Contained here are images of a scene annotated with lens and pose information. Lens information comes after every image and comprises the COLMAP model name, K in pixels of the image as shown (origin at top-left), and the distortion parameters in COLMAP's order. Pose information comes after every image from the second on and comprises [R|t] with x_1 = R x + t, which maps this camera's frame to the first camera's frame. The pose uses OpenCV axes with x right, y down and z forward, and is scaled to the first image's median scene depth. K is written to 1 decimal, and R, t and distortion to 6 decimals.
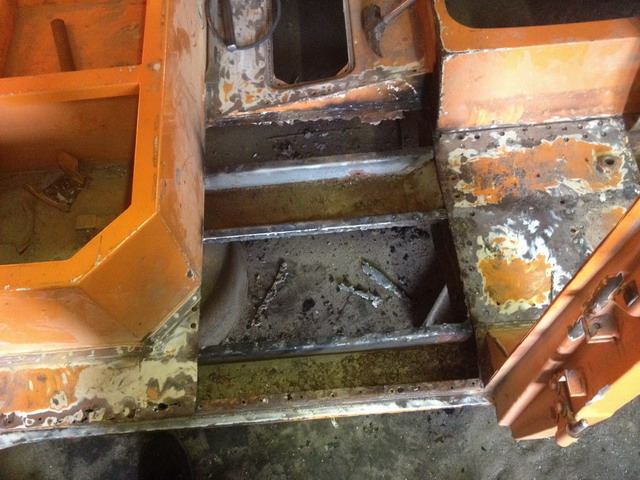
lens RADIAL K [[600.9, 0, 321.1], [0, 600.9, 235.7], [0, 0, 1]] dist [0.125171, -0.296443]
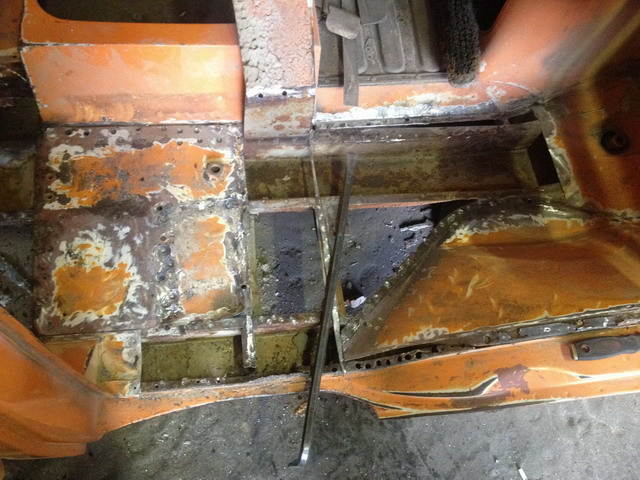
lens RADIAL K [[600.9, 0, 321.1], [0, 600.9, 235.7], [0, 0, 1]] dist [0.125171, -0.296443]
pose [[0.976860, 0.030492, 0.211696, 0.438778], [-0.043350, 0.997469, 0.056364, -0.076661], [-0.209441, -0.064237, 0.975709, -0.011638]]
